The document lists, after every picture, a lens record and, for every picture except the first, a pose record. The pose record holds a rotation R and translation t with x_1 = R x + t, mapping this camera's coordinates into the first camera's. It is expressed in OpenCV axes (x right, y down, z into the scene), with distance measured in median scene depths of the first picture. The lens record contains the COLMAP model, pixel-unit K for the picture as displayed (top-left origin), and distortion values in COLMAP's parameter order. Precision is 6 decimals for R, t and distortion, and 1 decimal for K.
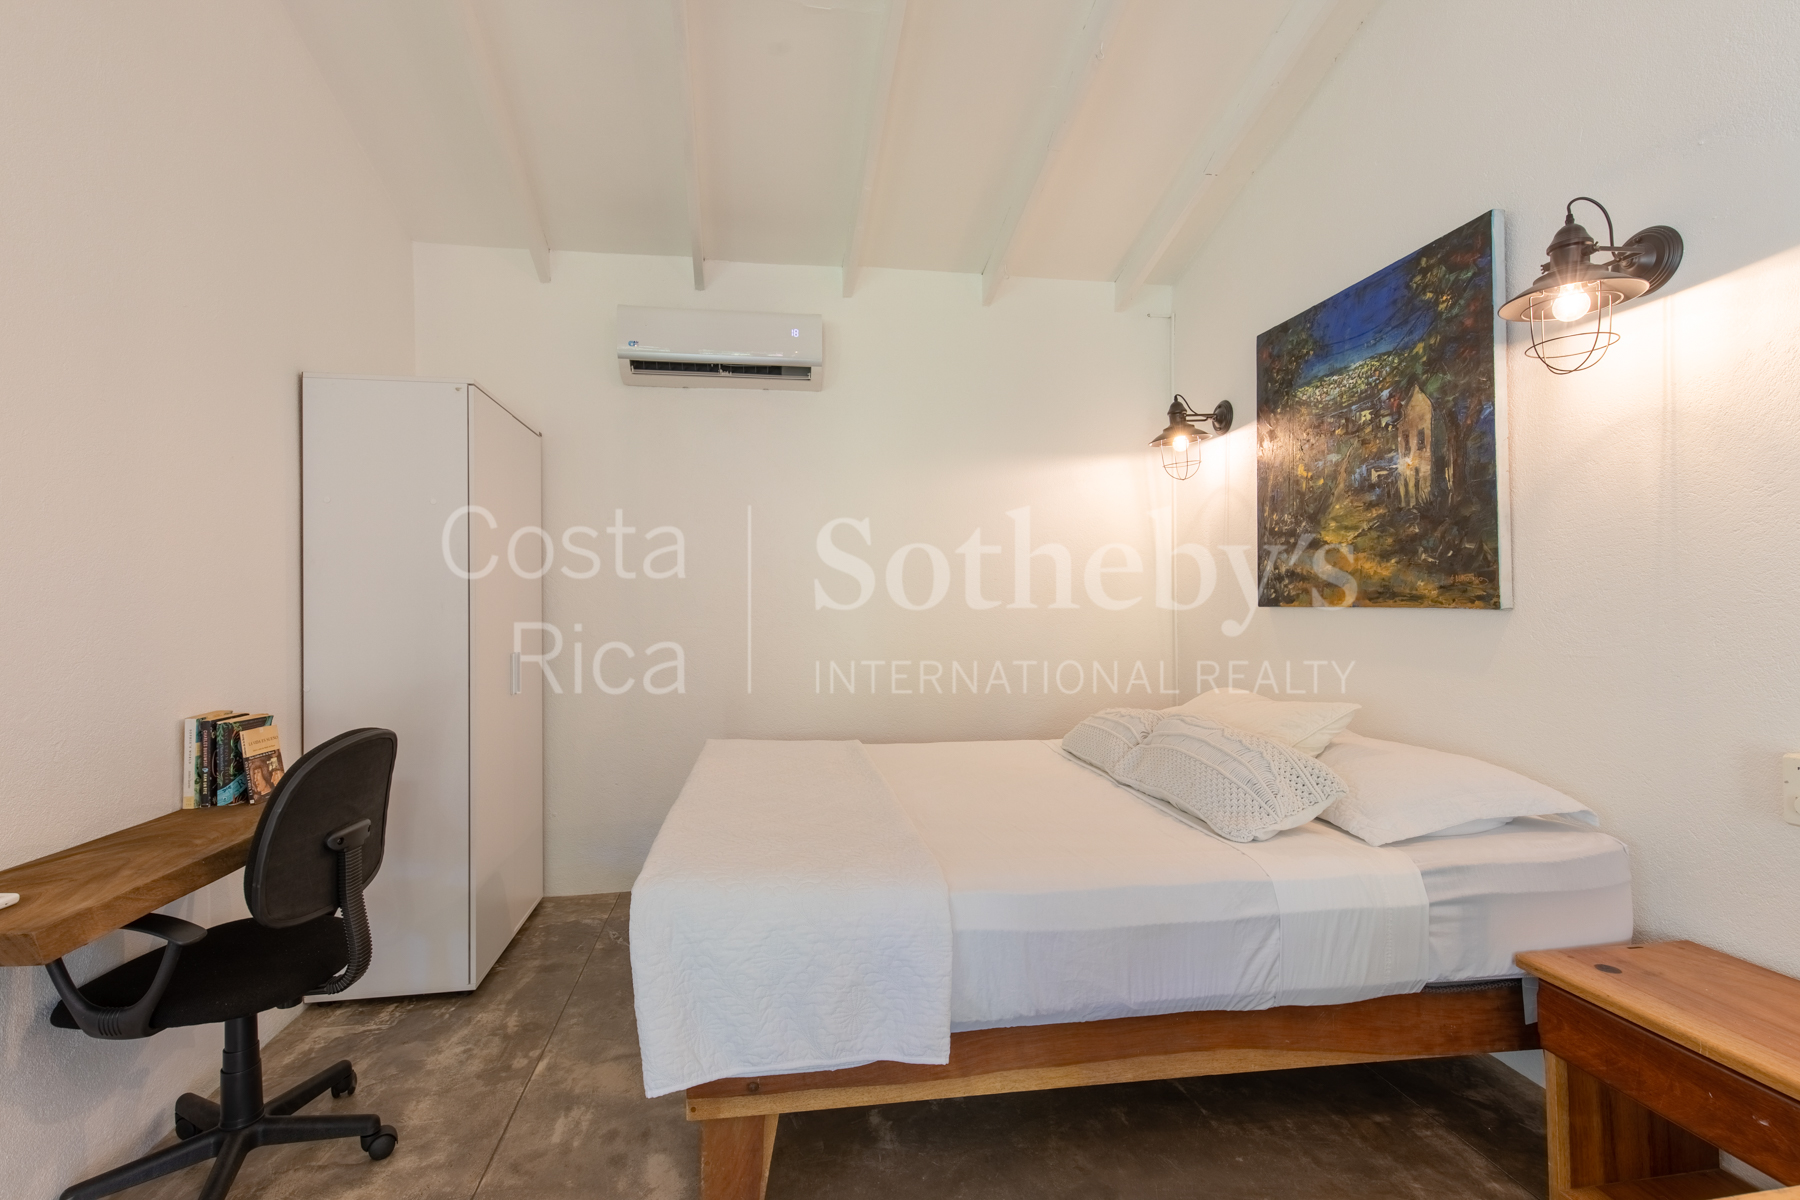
lens RADIAL K [[832.6, 0, 900.0], [0, 832.6, 600.0], [0, 0, 1]] dist [0.002169, 0.000173]
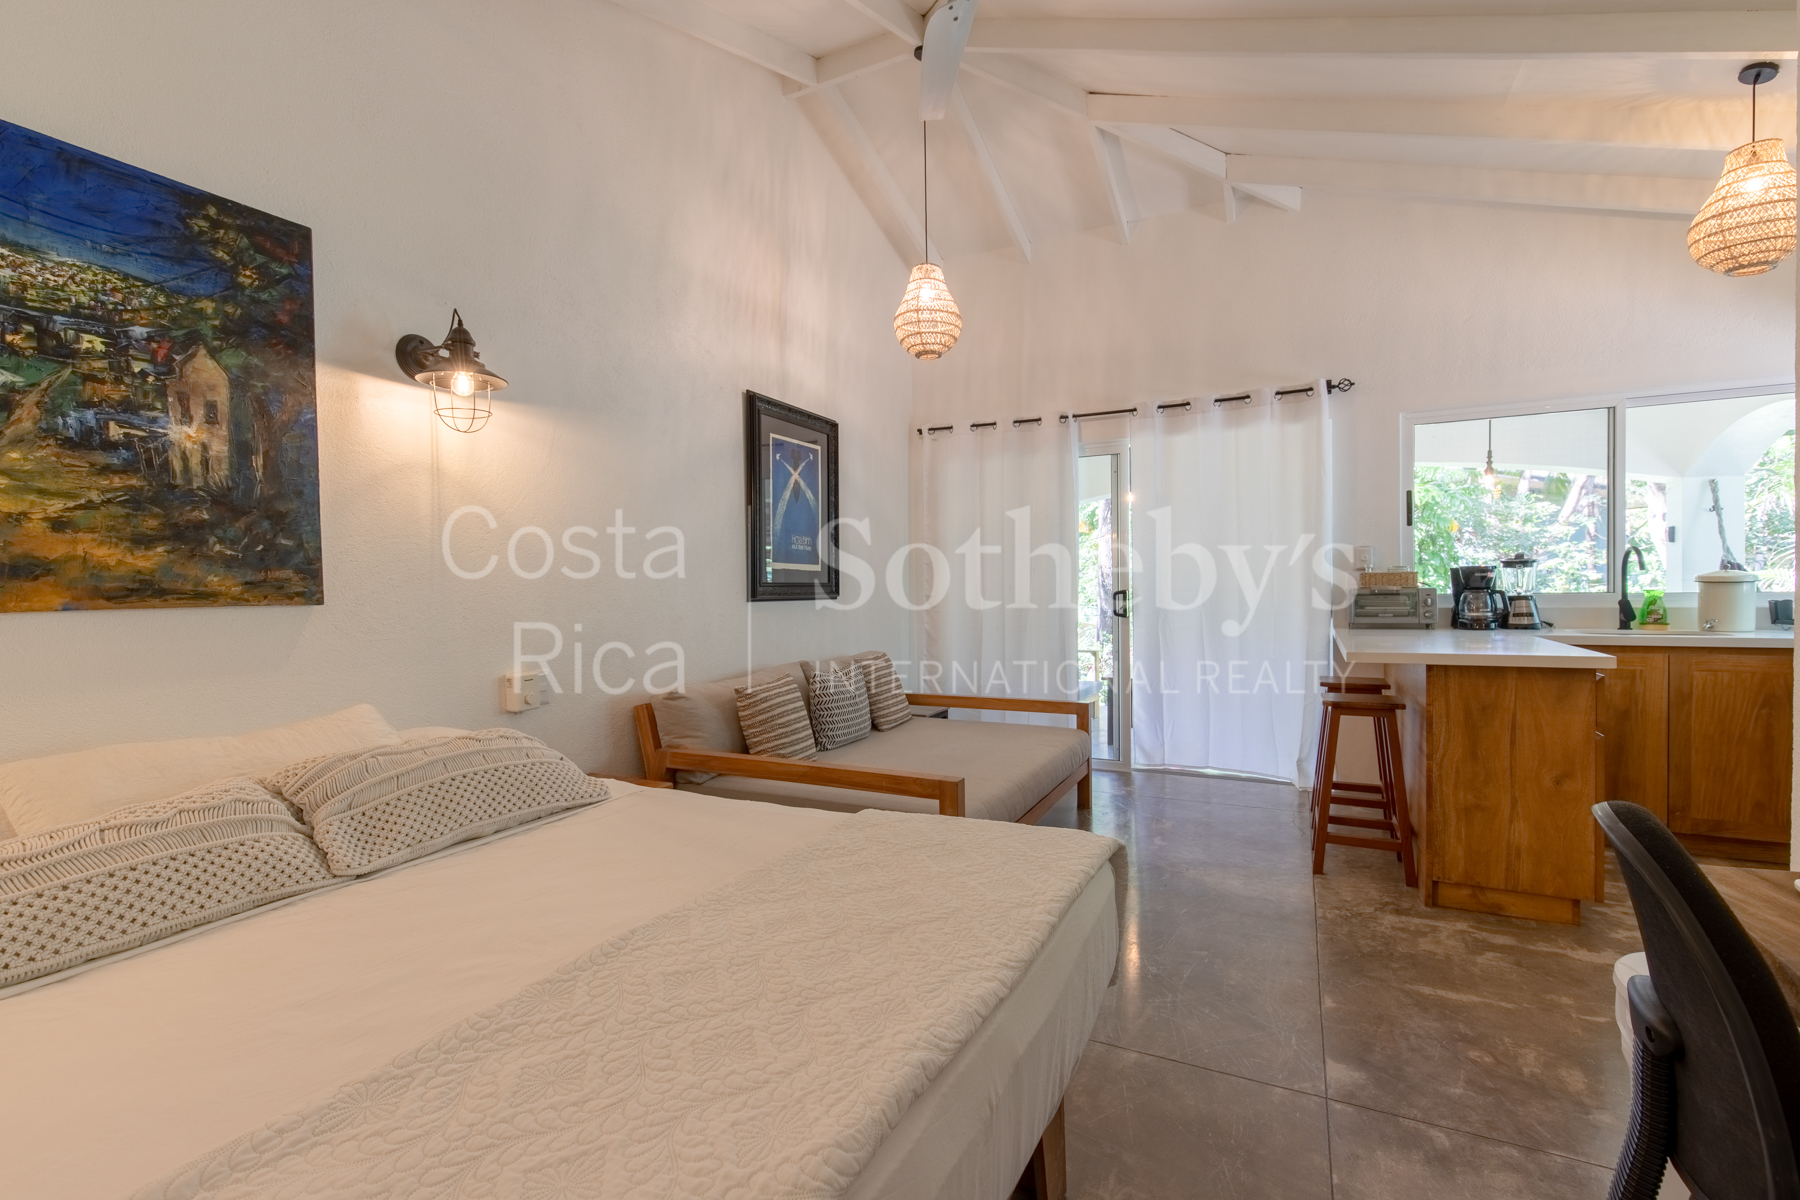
lens RADIAL K [[800.9, 0, 895.2], [0, 800.9, 601.4], [0, 0, 1]] dist [0.004101, 0.000220]
pose [[-0.805271, 0.007327, 0.592861, -0.439013], [0.020840, 0.999656, 0.015953, 0.005218], [-0.592540, 0.025201, -0.805147, 1.246397]]
